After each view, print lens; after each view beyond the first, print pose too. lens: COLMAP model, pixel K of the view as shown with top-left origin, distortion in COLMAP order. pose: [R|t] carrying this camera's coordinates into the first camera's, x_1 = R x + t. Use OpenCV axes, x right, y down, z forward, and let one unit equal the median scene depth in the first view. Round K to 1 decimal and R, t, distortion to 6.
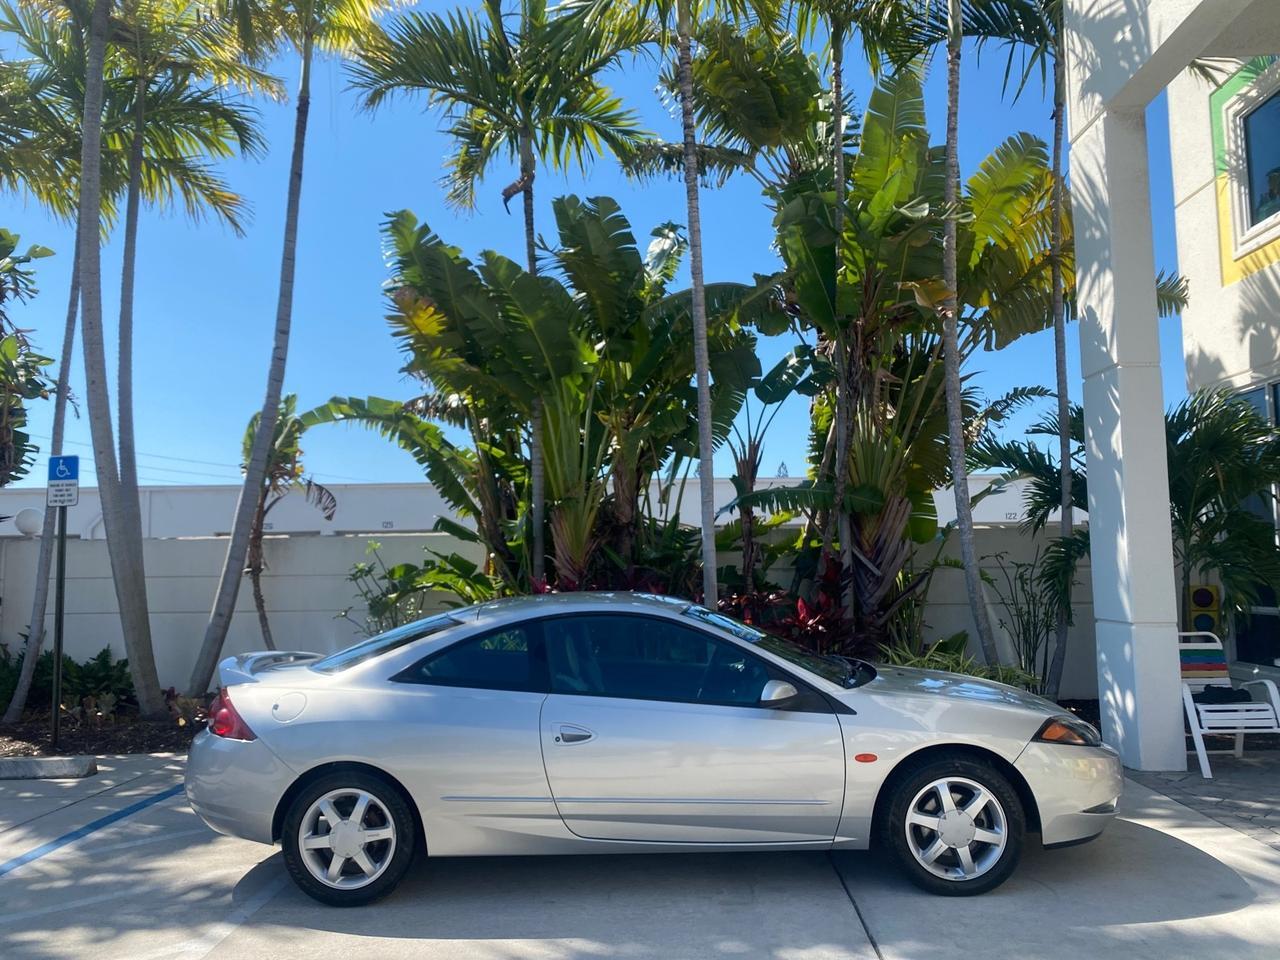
lens RADIAL K [[973.3, 0, 642.3], [0, 973.3, 479.9], [0, 0, 1]] dist [0.053904, -0.058467]
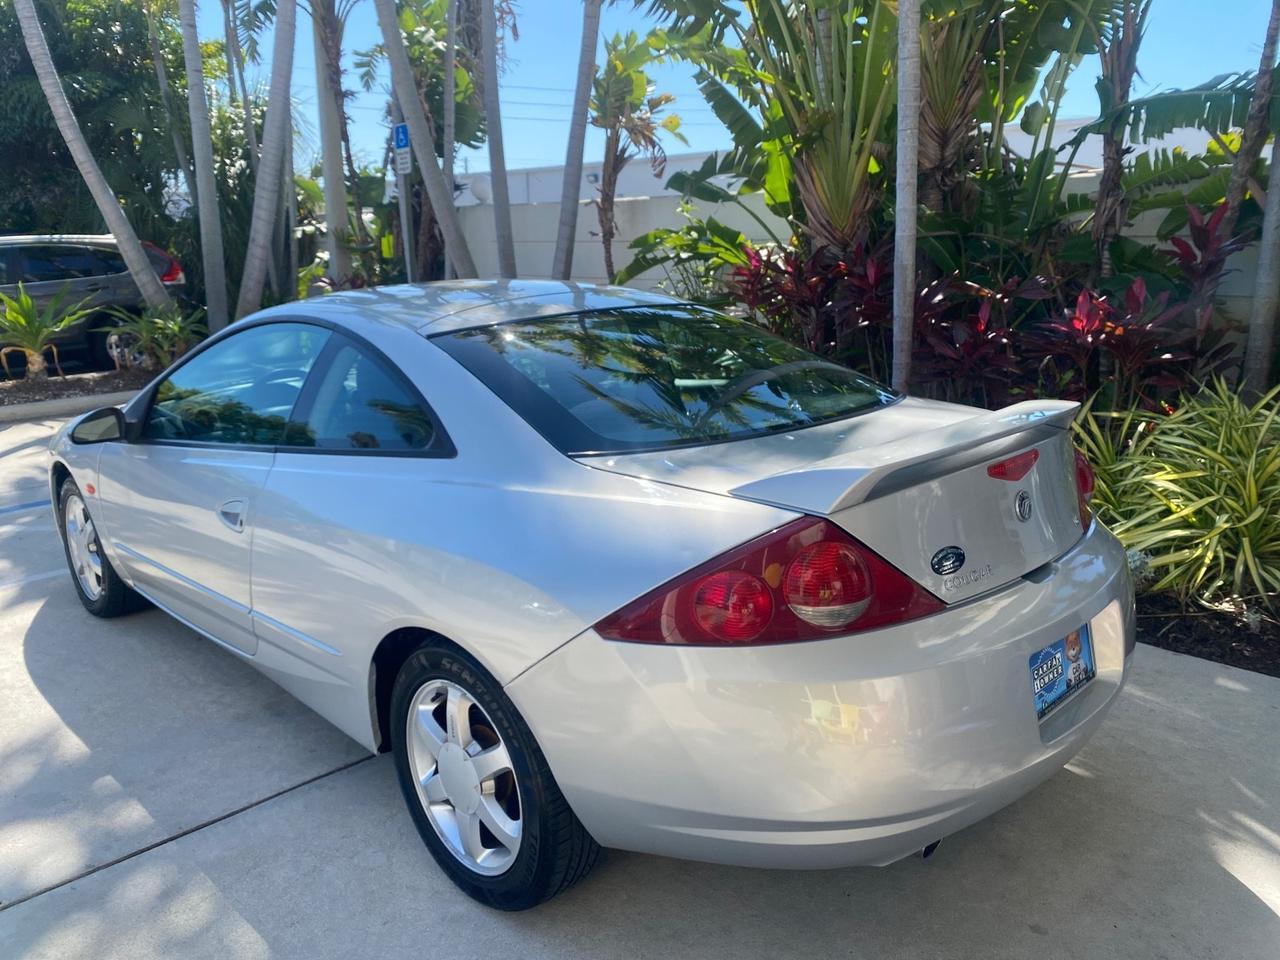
lens RADIAL K [[990.1, 0, 640.8], [0, 990.1, 473.4], [0, 0, 1]] dist [0.003114, -0.002947]
pose [[0.728461, 0.162768, -0.665470, 0.338018], [0.064866, 0.950615, 0.303518, 0.023364], [0.682009, -0.264268, 0.681928, 0.322331]]
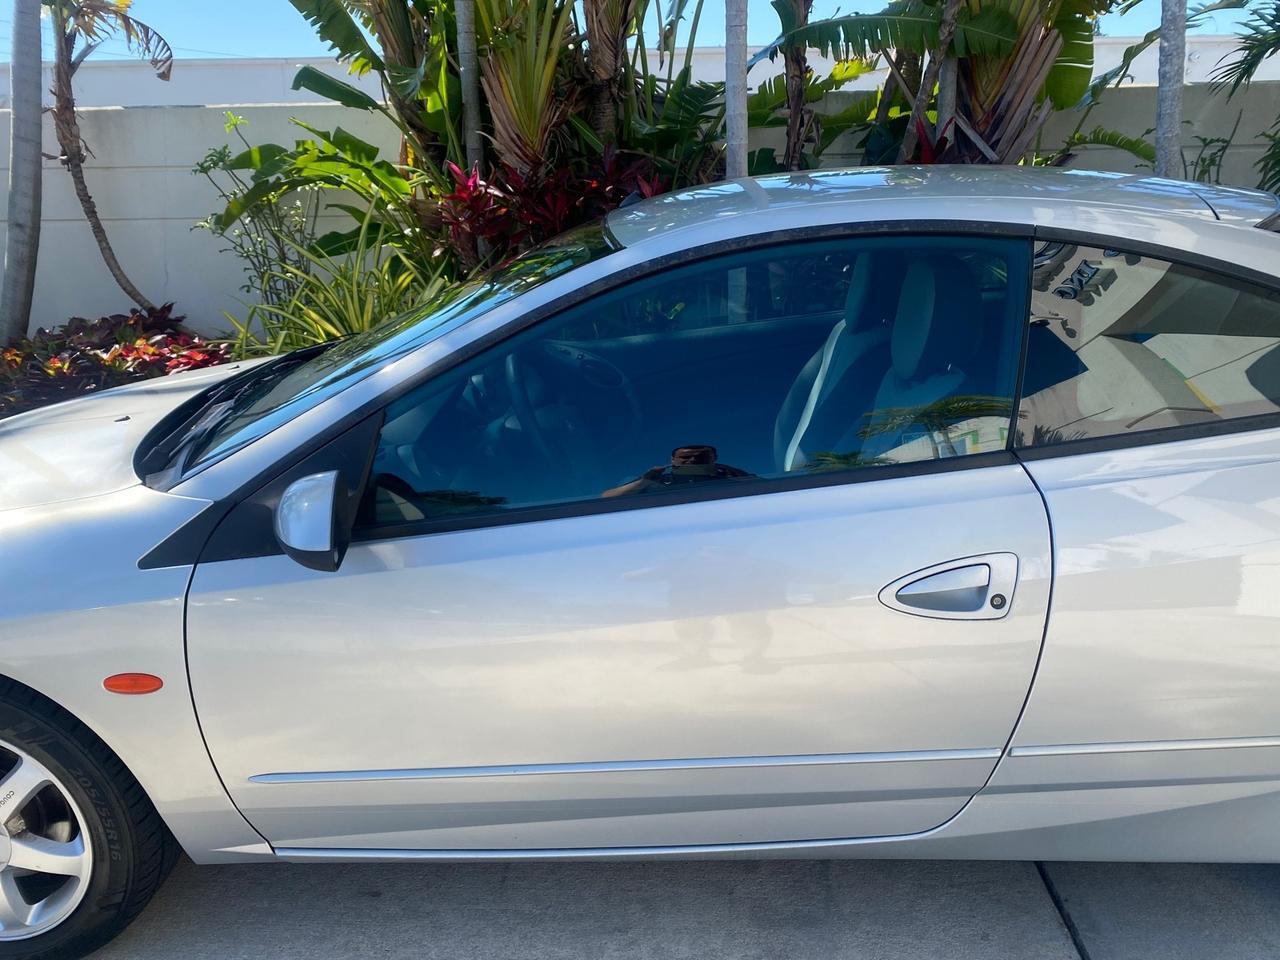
lens RADIAL K [[984.1, 0, 640.3], [0, 984.1, 476.6], [0, 0, 1]] dist [0.014436, -0.011793]
pose [[0.999877, 0.000053, -0.015687, 0.016210], [0.005945, 0.924128, 0.382036, 0.038094], [0.014518, -0.382083, 0.924014, 0.298353]]
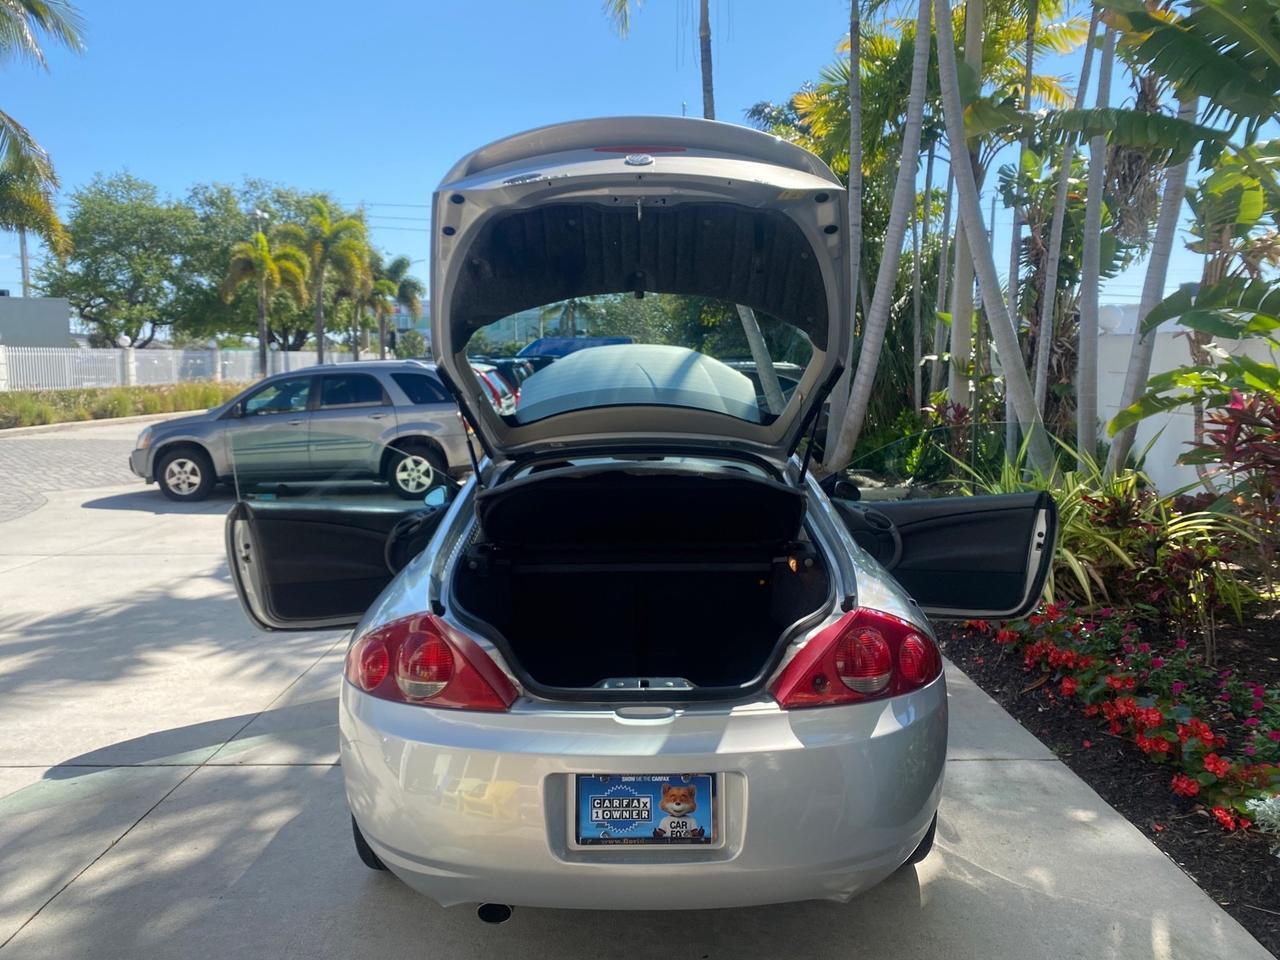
lens RADIAL K [[983.1, 0, 641.0], [0, 983.1, 474.1], [0, 0, 1]] dist [0.020626, -0.024922]
pose [[0.051395, 0.127254, -0.990538, 0.478805], [0.089673, 0.987254, 0.131485, 0.027017], [0.994644, -0.095582, 0.039328, 0.510289]]
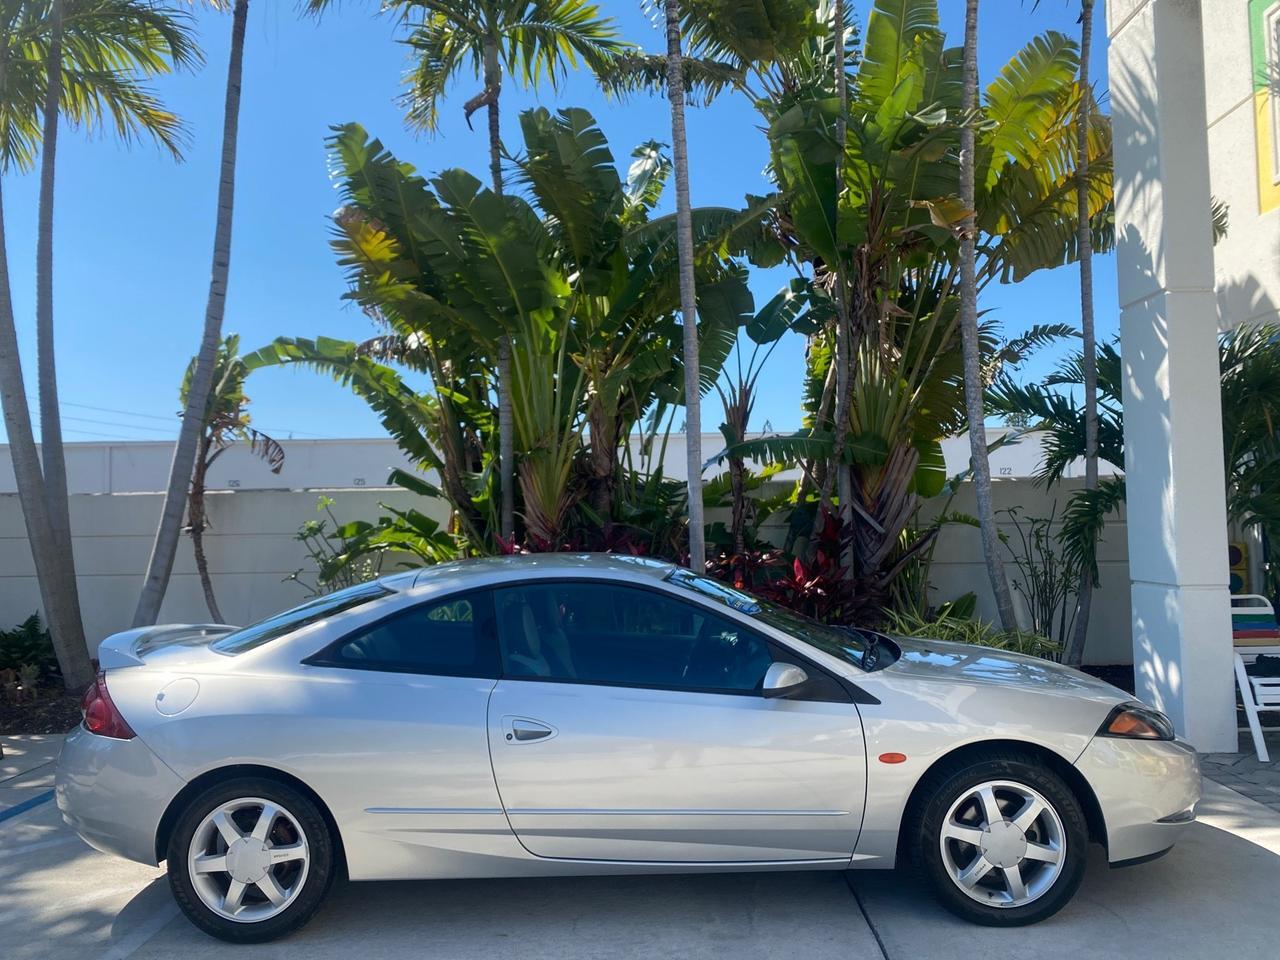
lens RADIAL K [[977.0, 0, 639.9], [0, 977.0, 475.5], [0, 0, 1]] dist [0.044811, -0.041270]
pose [[0.999909, -0.002104, 0.013305, 0.004679], [0.001595, 0.999271, 0.038152, 0.009111], [-0.013376, -0.038127, 0.999183, 0.090566]]
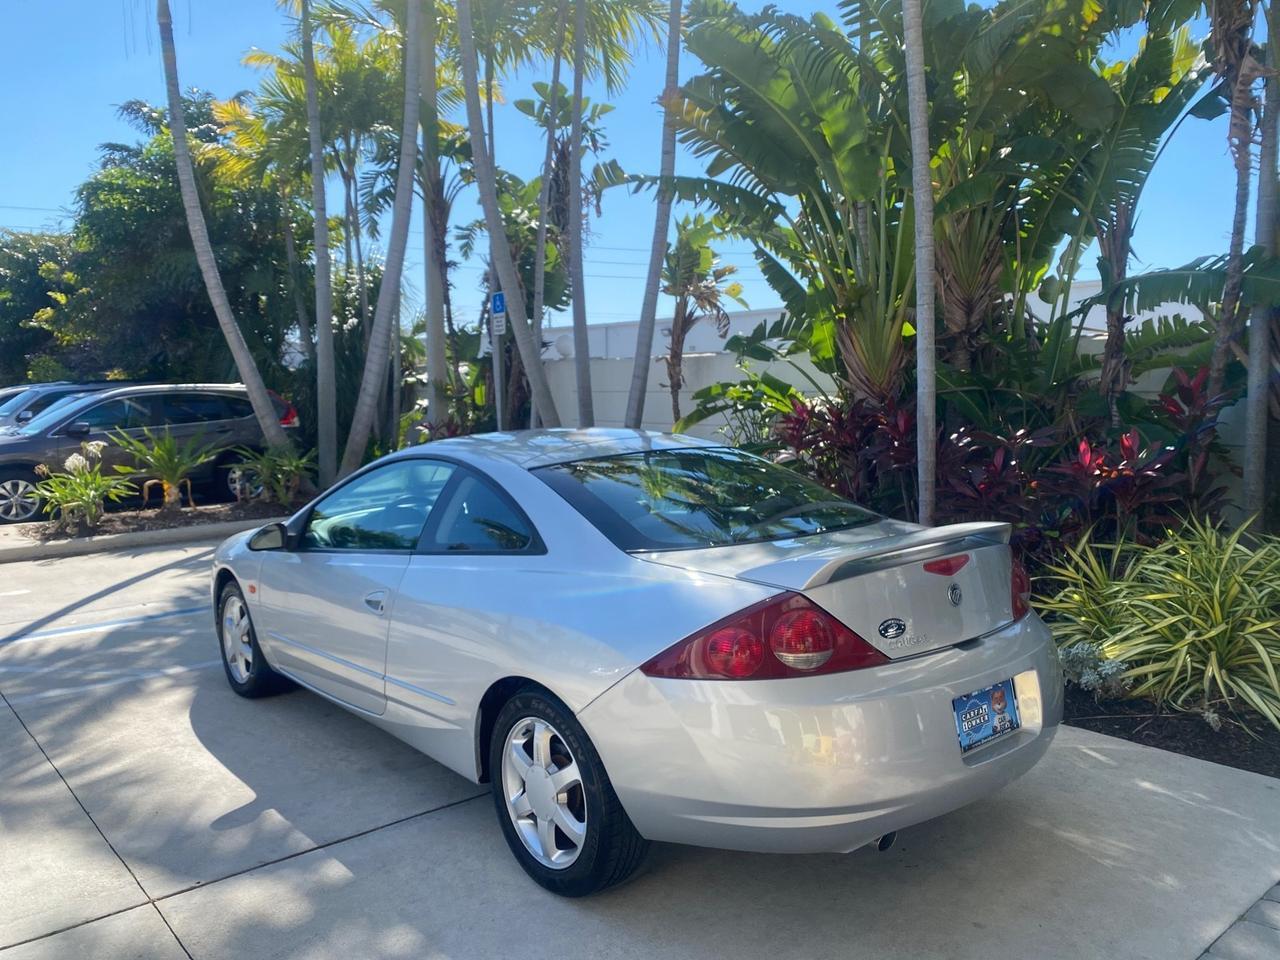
lens RADIAL K [[979.1, 0, 640.3], [0, 979.1, 474.7], [0, 0, 1]] dist [0.032013, -0.043121]
pose [[0.674785, 0.074219, -0.734273, 0.403233], [0.066764, 0.984712, 0.160888, 0.012537], [0.734988, -0.157588, 0.659514, 0.269021]]
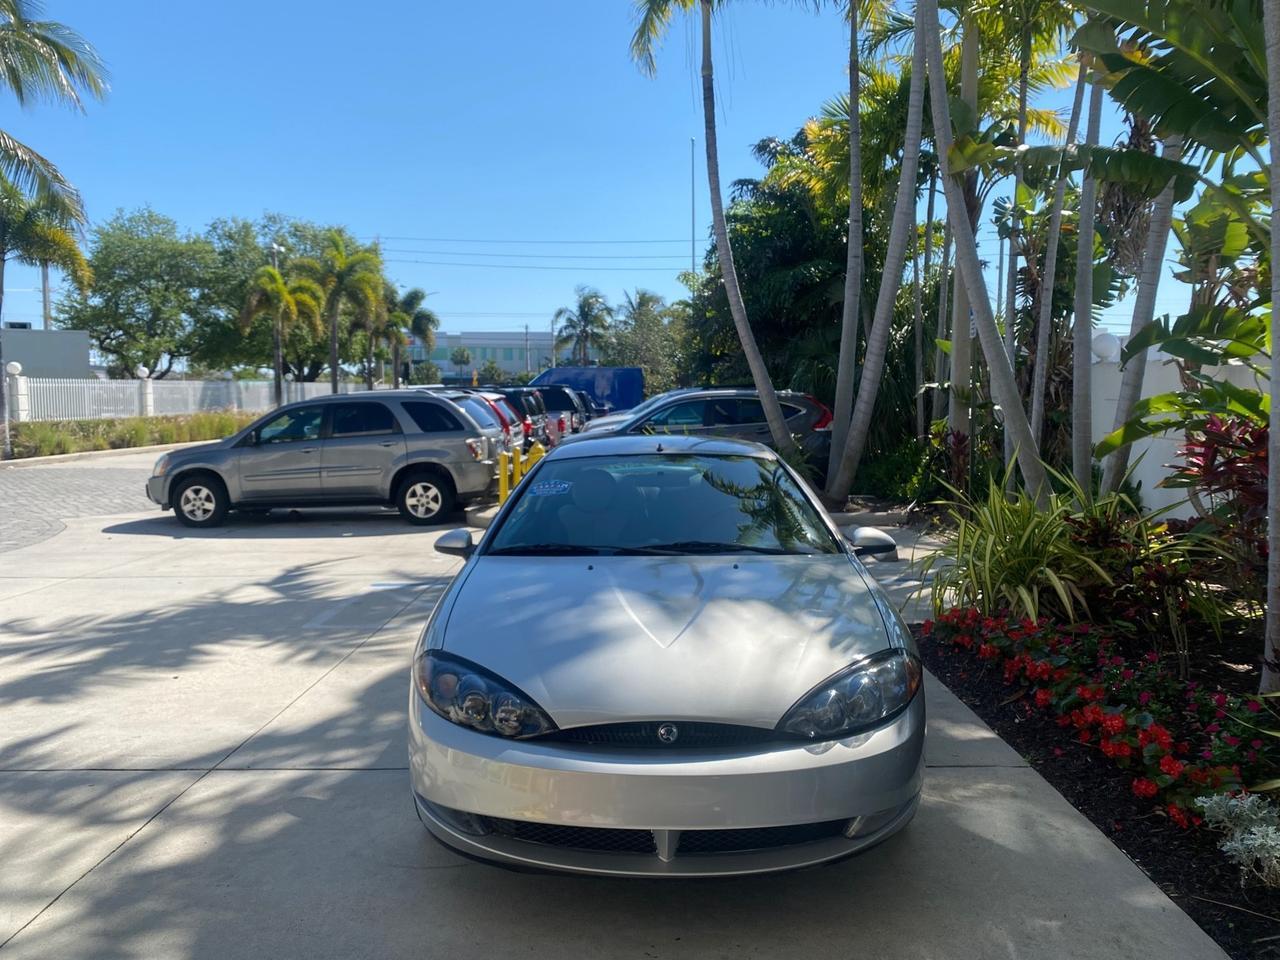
lens RADIAL K [[981.8, 0, 642.5], [0, 981.8, 473.7], [0, 0, 1]] dist [0.025473, -0.036348]
pose [[0.040119, 0.096599, -0.994515, 0.501151], [0.092014, 0.990729, 0.099943, 0.030001], [0.994949, -0.095519, 0.030858, 0.519539]]
